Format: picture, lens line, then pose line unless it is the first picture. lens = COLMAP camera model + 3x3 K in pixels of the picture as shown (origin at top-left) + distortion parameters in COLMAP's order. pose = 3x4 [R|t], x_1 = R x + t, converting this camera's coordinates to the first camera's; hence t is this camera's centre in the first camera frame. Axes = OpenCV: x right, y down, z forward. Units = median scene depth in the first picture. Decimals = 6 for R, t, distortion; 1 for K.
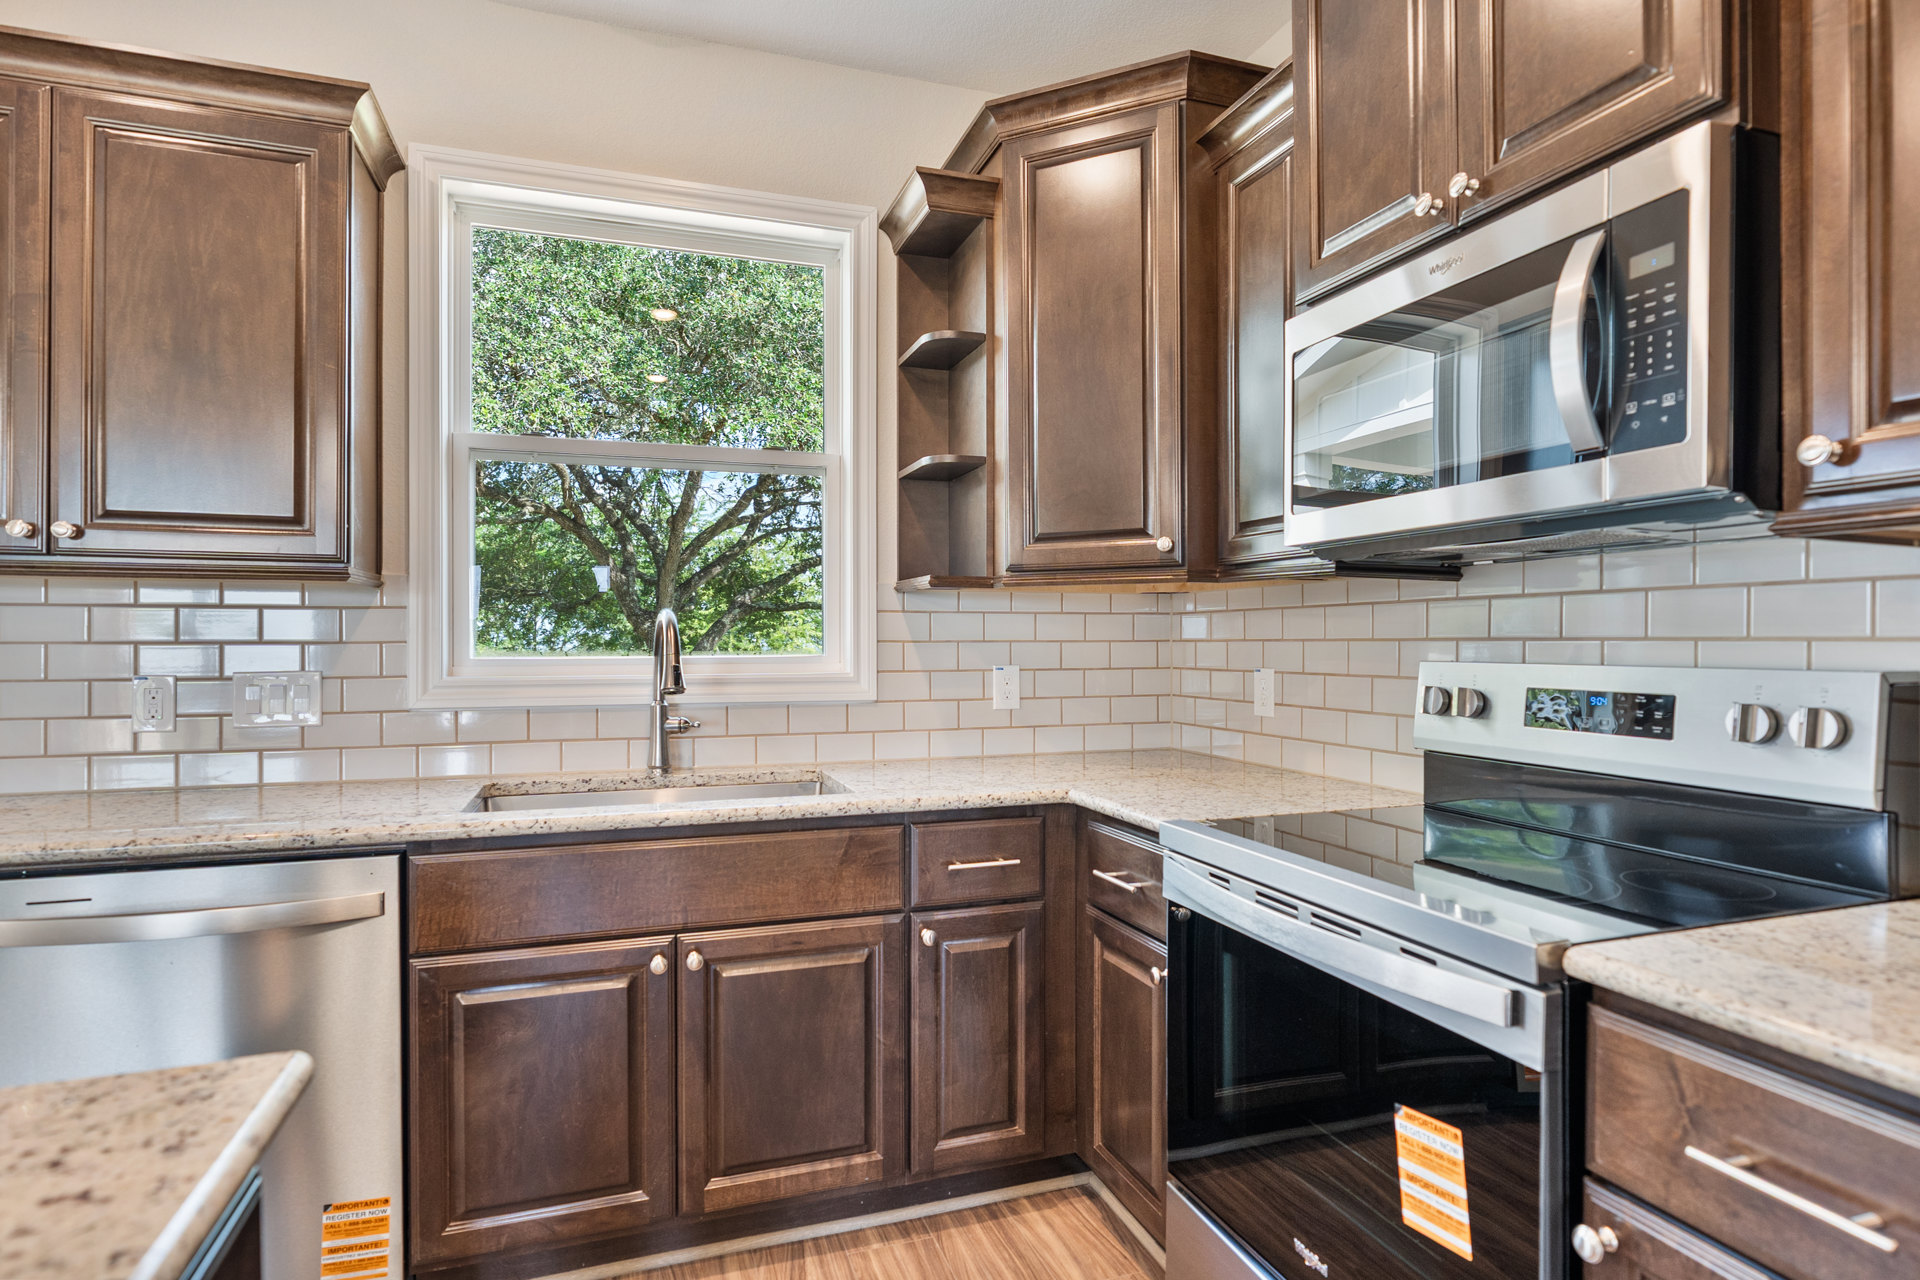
lens RADIAL K [[1005.1, 0, 962.9], [0, 1005.1, 642.9], [0, 0, 1]] dist [-0.004308, 0.000198]
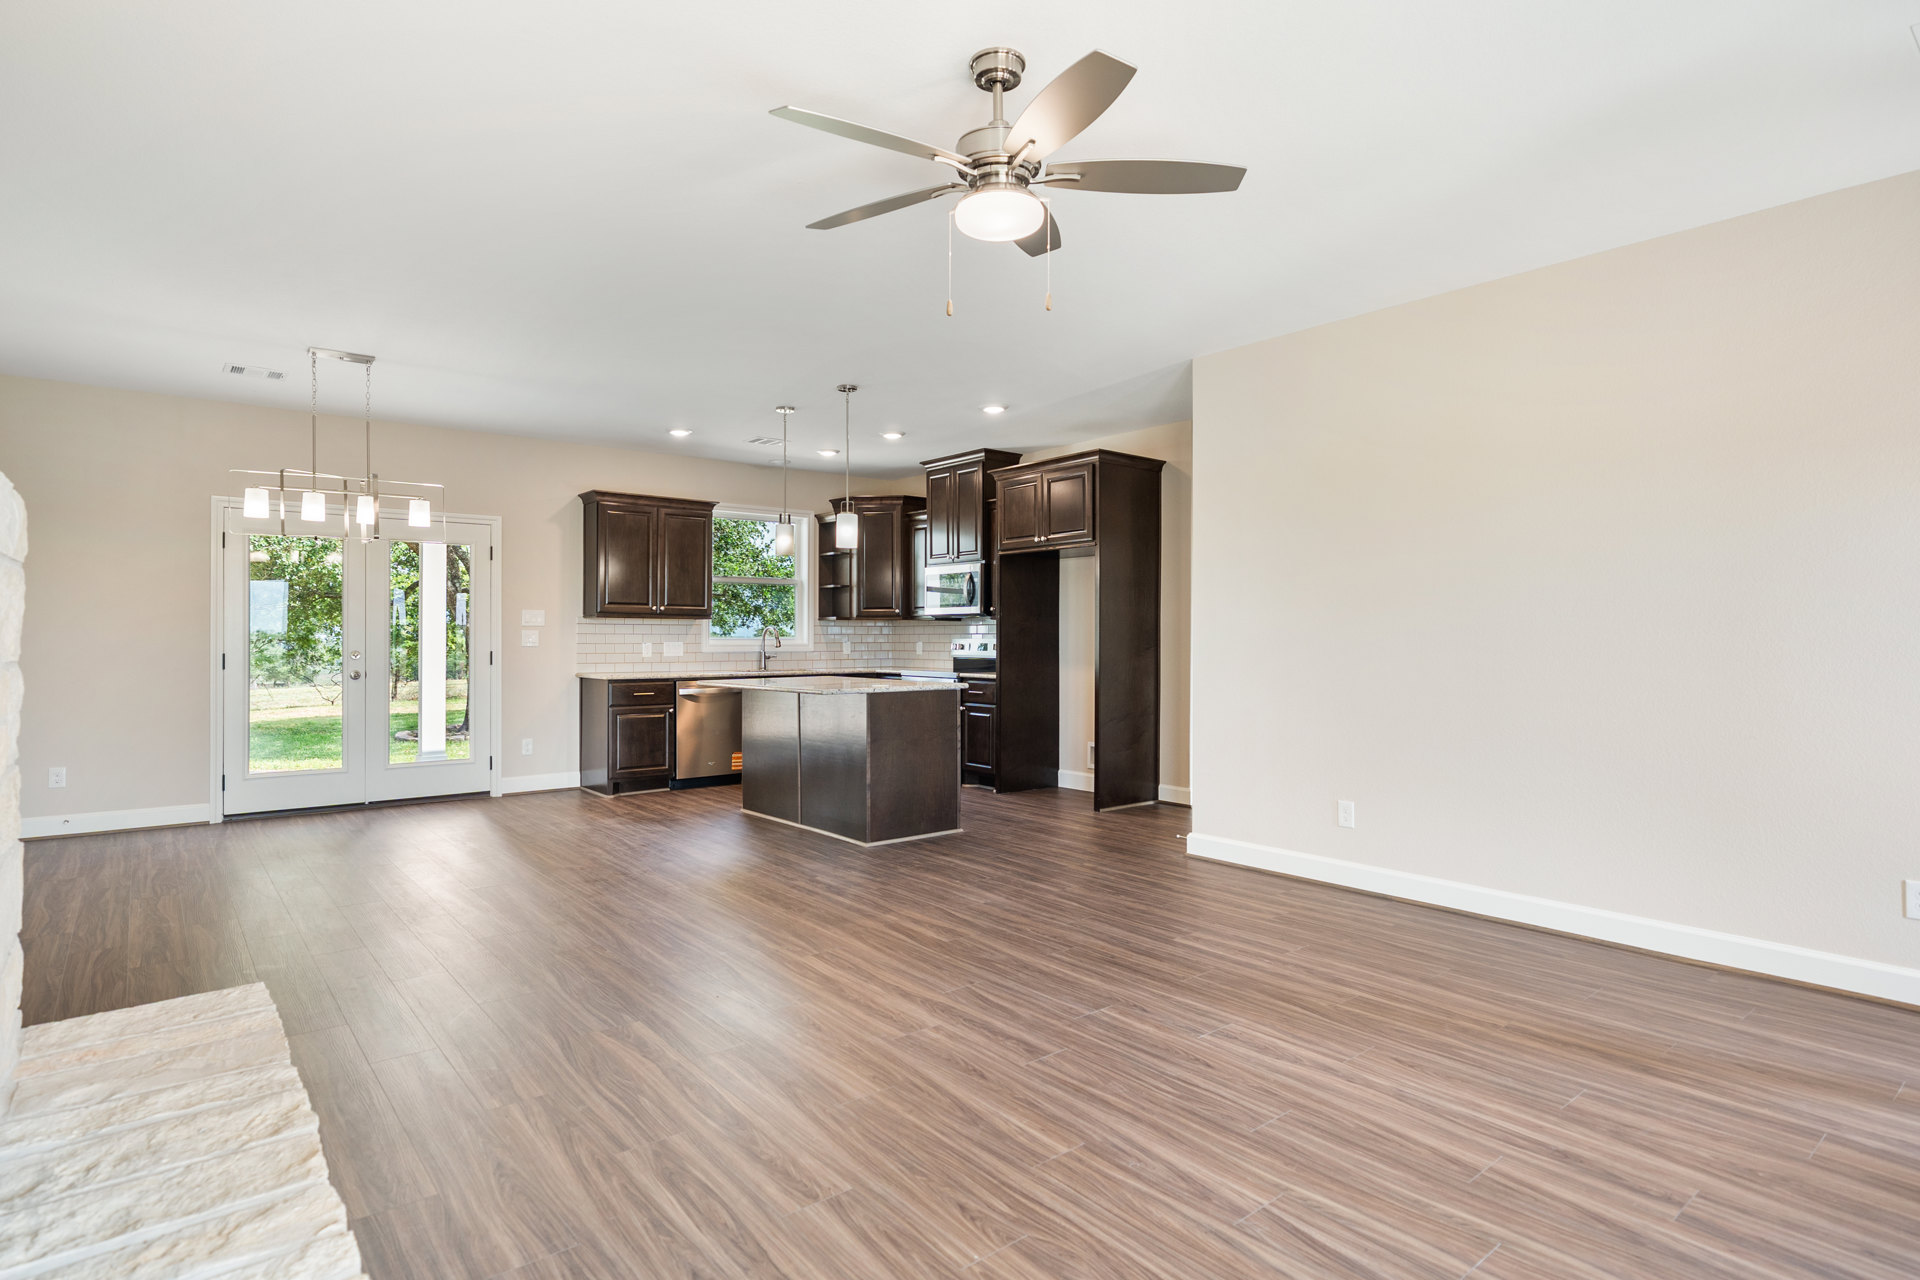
lens RADIAL K [[1005.1, 0, 953.6], [0, 1005.1, 634.3], [0, 0, 1]] dist [-0.004308, 0.000198]
pose [[0.941800, 0.002788, 0.336161, -0.976361], [-0.001201, 0.999987, -0.004929, 0.018552], [-0.336171, 0.004238, 0.941792, -2.992432]]
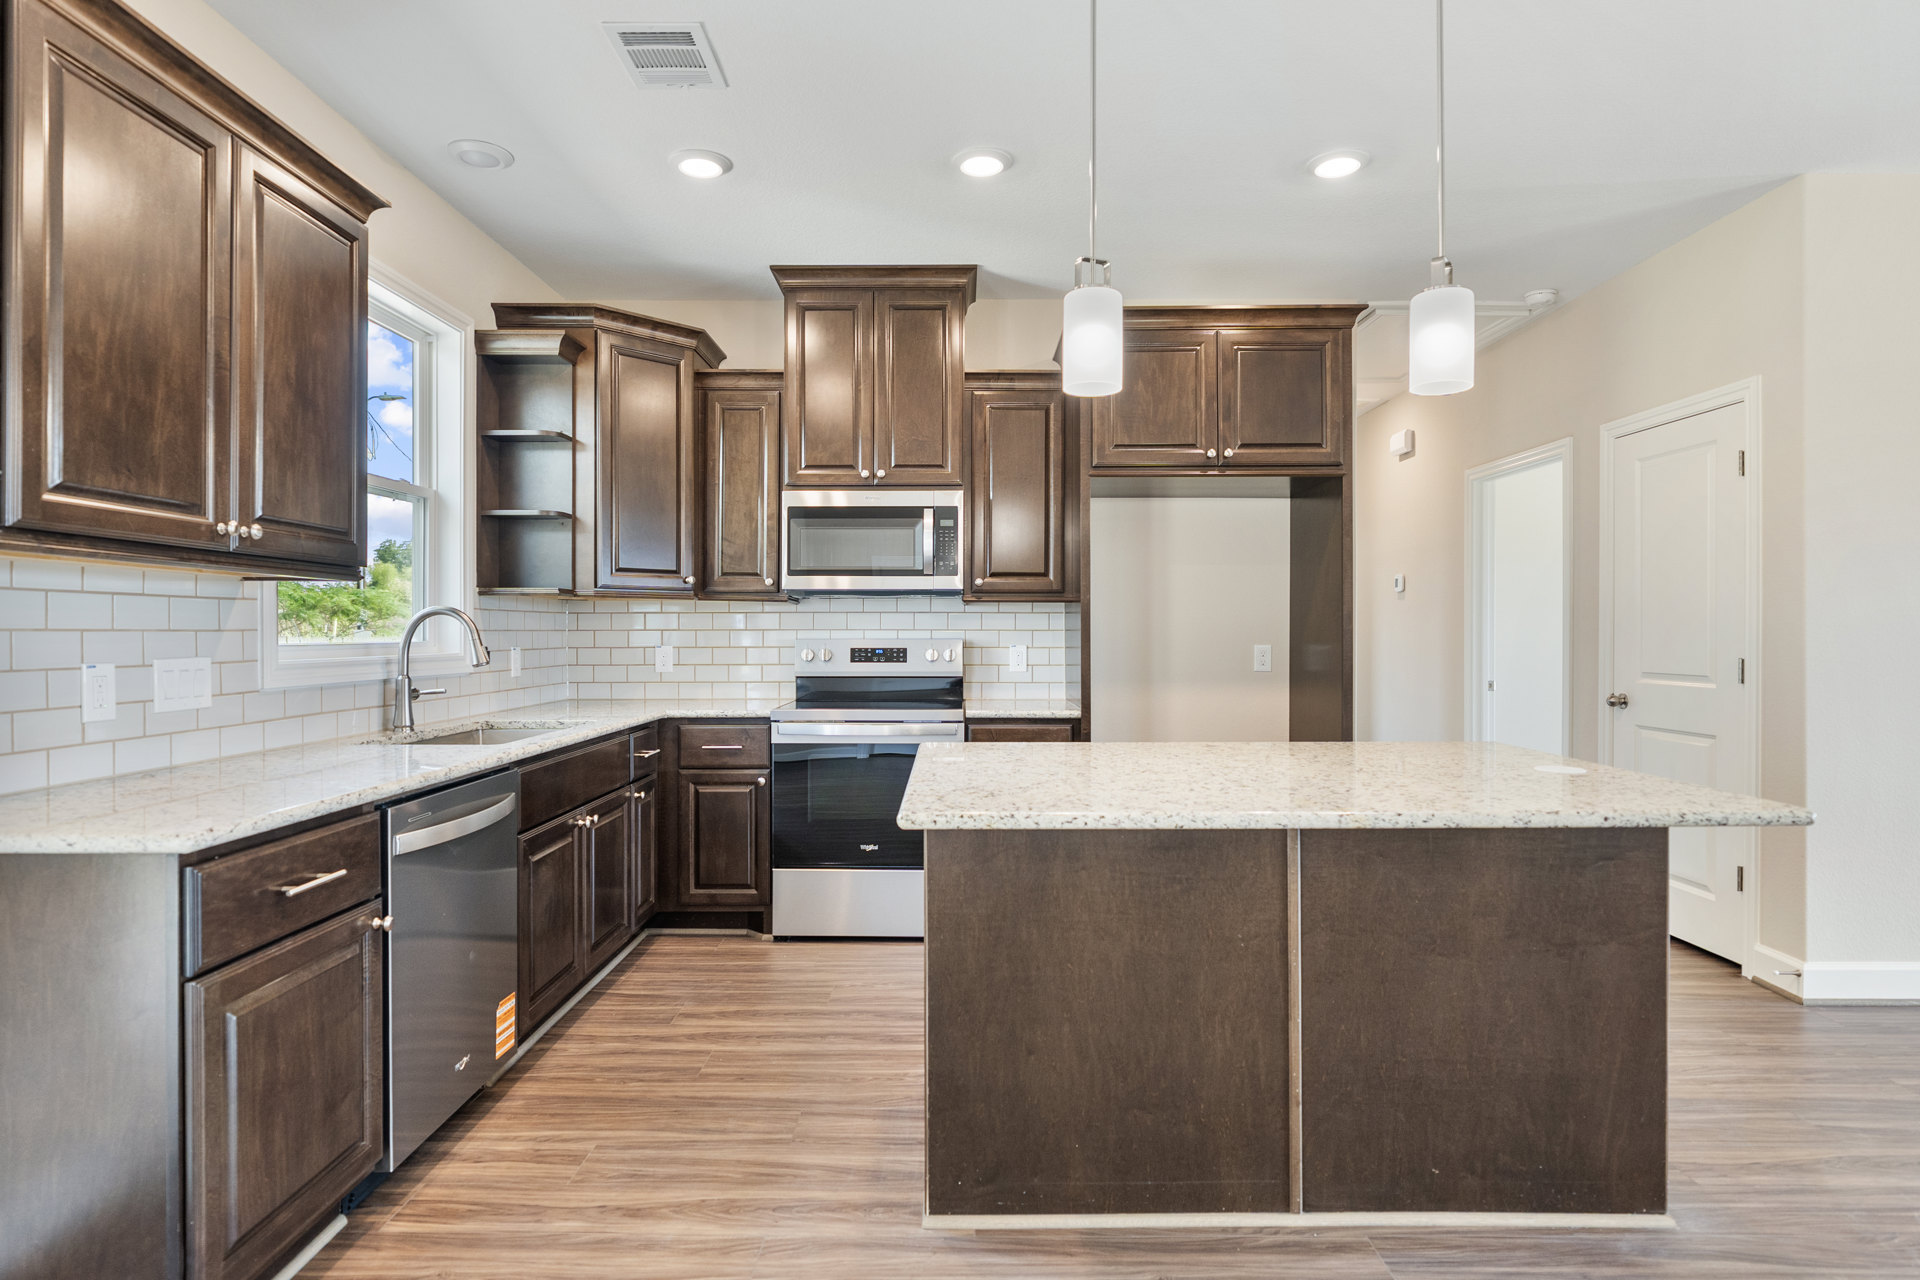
lens RADIAL K [[1005.1, 0, 957.2], [0, 1005.1, 635.0], [0, 0, 1]] dist [-0.004308, 0.000198]
pose [[0.337071, -0.002567, 0.941476, -1.417600], [0.001975, 0.999996, 0.002020, 0.004009], [-0.941477, 0.001179, 0.337075, -0.123262]]
